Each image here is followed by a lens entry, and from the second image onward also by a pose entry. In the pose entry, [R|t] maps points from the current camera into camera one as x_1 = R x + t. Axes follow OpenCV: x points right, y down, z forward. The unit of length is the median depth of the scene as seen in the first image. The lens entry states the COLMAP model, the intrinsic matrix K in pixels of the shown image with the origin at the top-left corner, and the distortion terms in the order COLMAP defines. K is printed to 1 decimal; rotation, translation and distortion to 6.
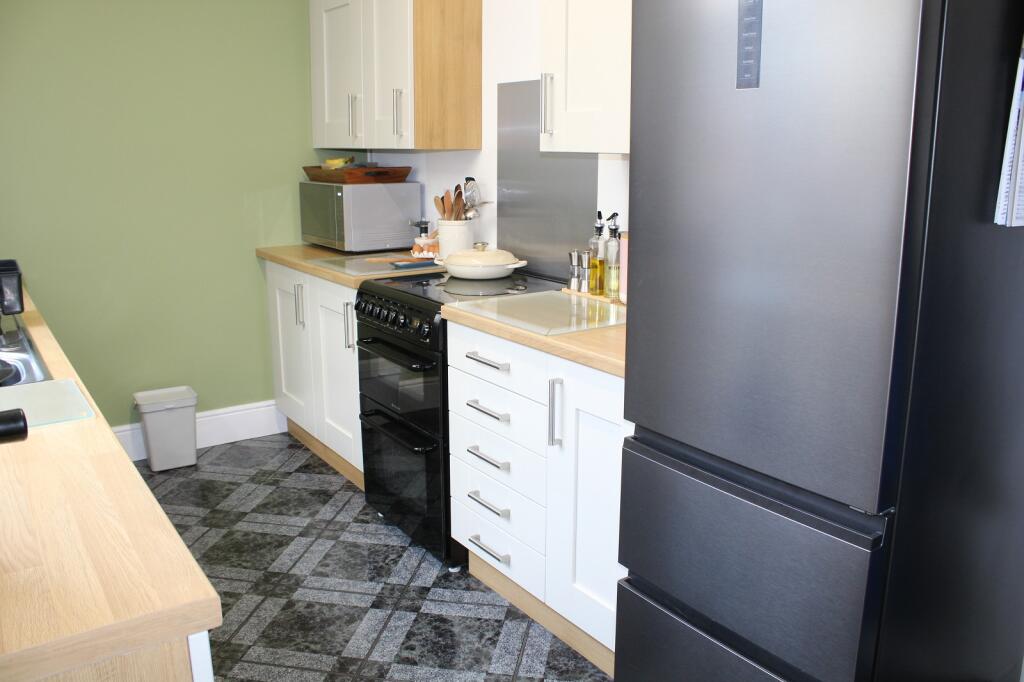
lens RADIAL K [[867.6, 0, 513.2], [0, 867.6, 337.8], [0, 0, 1]] dist [-0.017710, -0.007588]
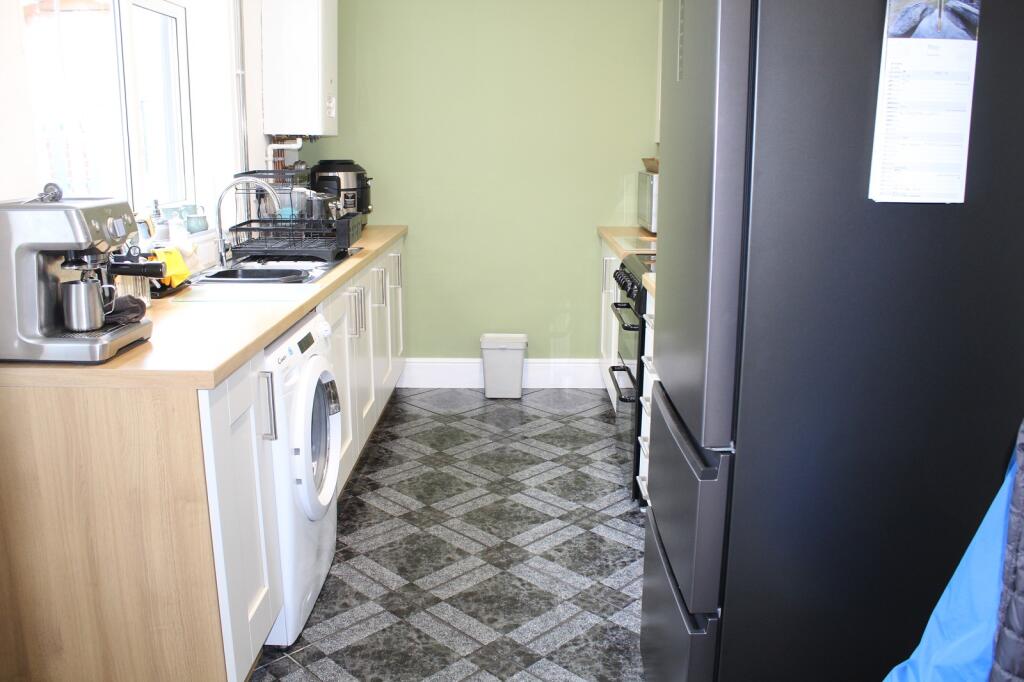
lens RADIAL K [[867.6, 0, 512.3], [0, 867.6, 340.6], [0, 0, 1]] dist [-0.017710, -0.007588]
pose [[0.823798, 0.119377, -0.554172, 0.365048], [-0.116676, 0.992351, 0.040324, 0.019005], [0.554747, 0.031440, 0.831425, -0.046741]]
